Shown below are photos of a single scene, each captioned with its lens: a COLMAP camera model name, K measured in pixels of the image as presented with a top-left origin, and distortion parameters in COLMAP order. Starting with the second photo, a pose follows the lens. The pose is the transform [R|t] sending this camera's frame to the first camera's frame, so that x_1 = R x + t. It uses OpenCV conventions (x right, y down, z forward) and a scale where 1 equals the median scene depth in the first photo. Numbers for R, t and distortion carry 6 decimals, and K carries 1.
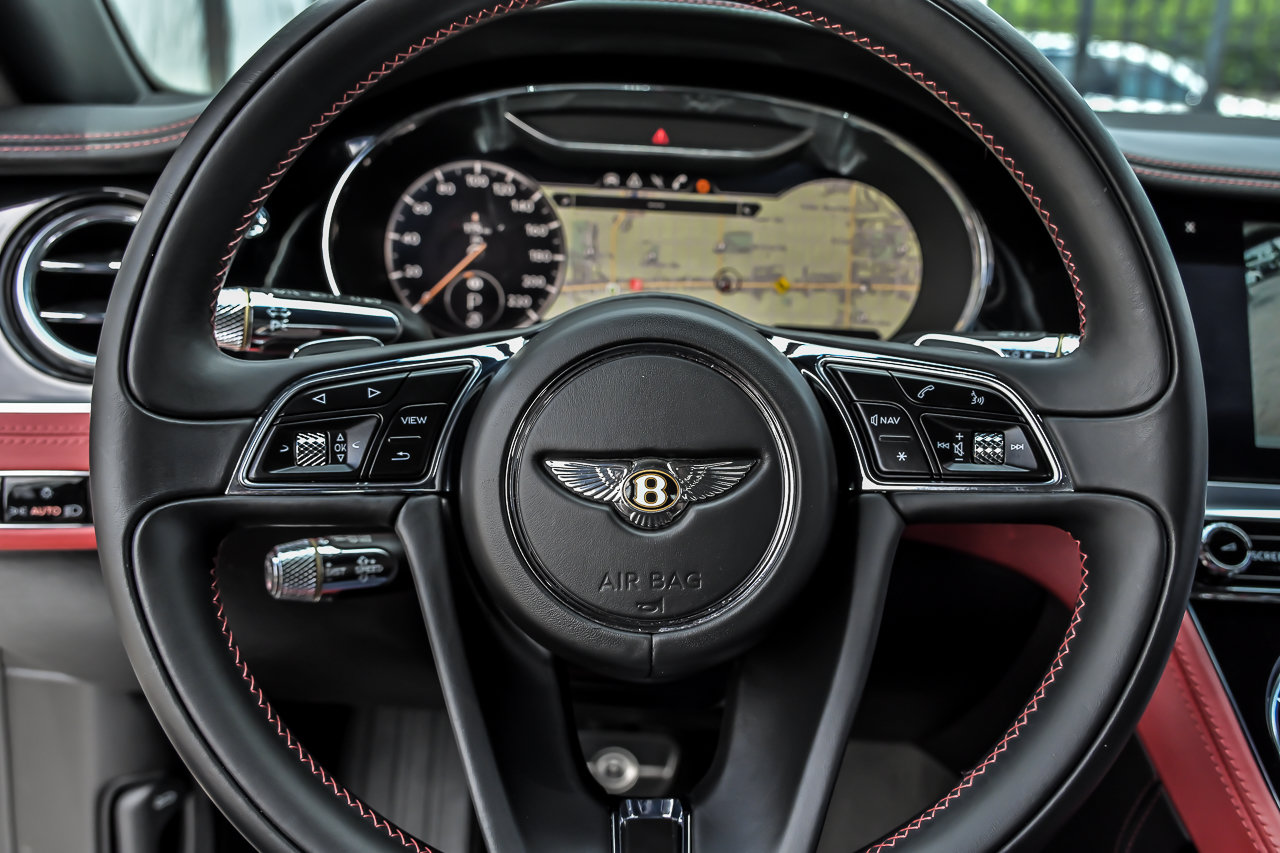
lens RADIAL K [[1191.1, 0, 634.6], [0, 1191.1, 426.4], [0, 0, 1]] dist [-0.012677, 0.000000]
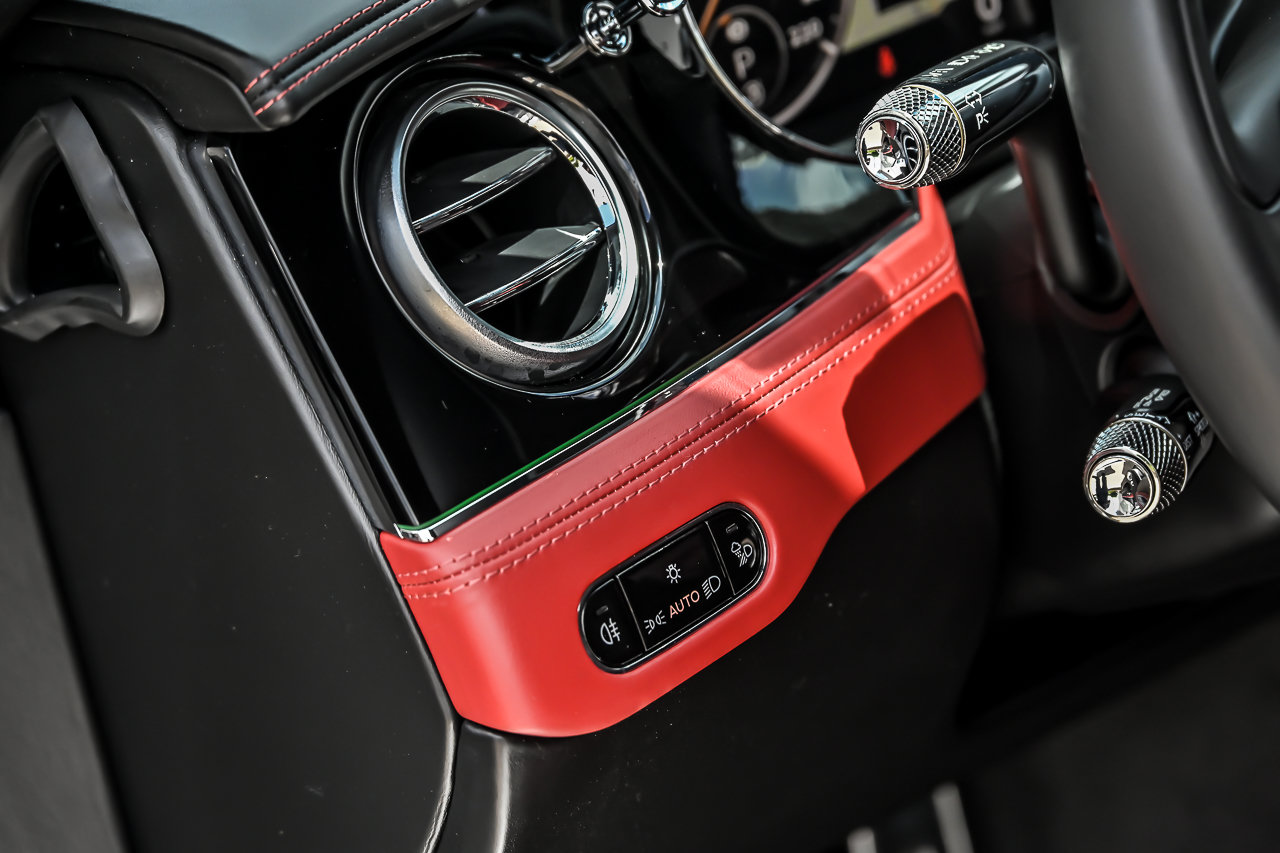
lens RADIAL K [[3772.7, 0, 639.2], [0, 3772.7, 426.0], [0, 0, 1]] dist [0.108999, 0.000000]
pose [[0.749279, -0.407768, 0.521831, -1.246971], [0.399668, 0.906716, 0.134655, -0.225715], [-0.528060, 0.107665, 0.842354, -0.448991]]
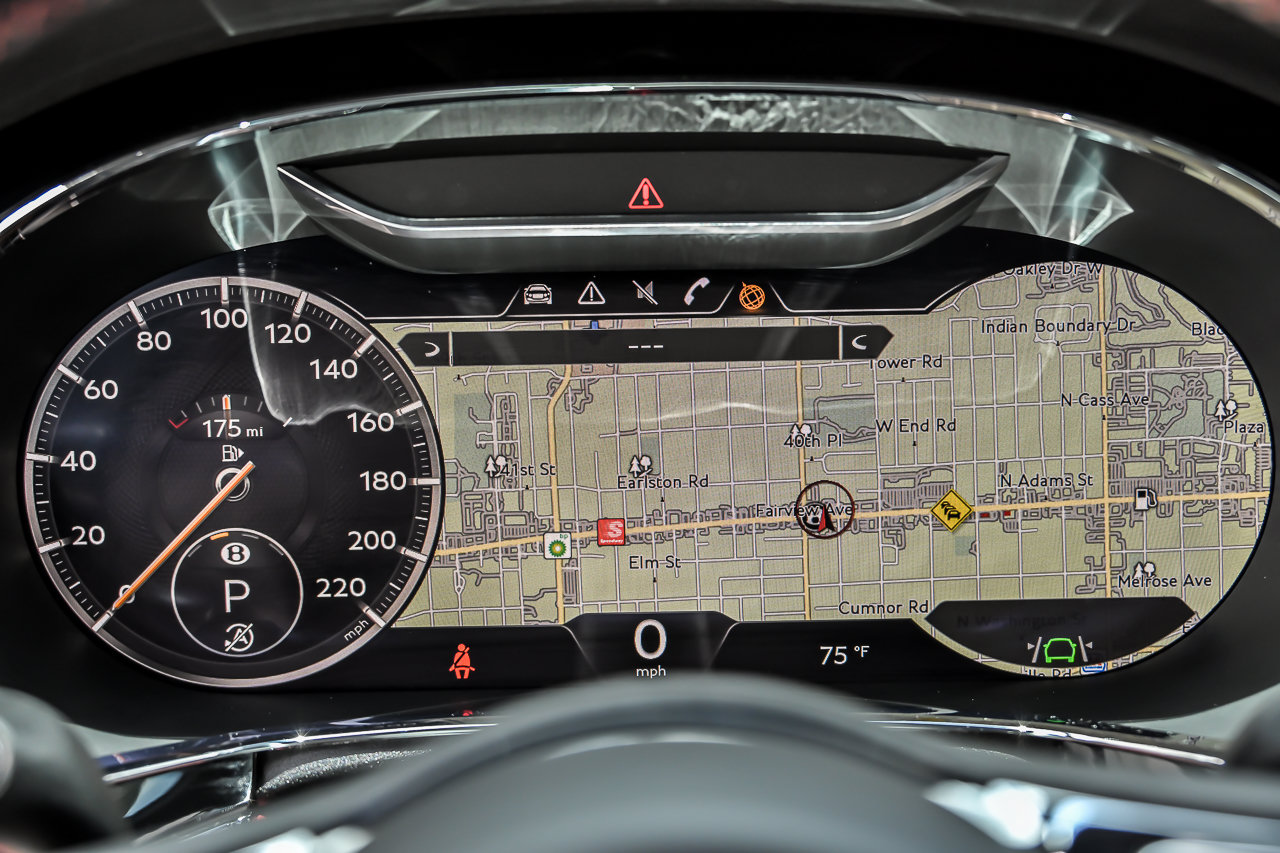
lens RADIAL K [[2057.5, 0, 635.3], [0, 2057.5, 425.7], [0, 0, 1]] dist [-0.013042, 0.000000]
pose [[0.997676, -0.067820, 0.006628, 0.008011], [0.068132, 0.994539, -0.079056, -0.106696], [-0.001230, 0.079323, 0.996848, 0.283835]]
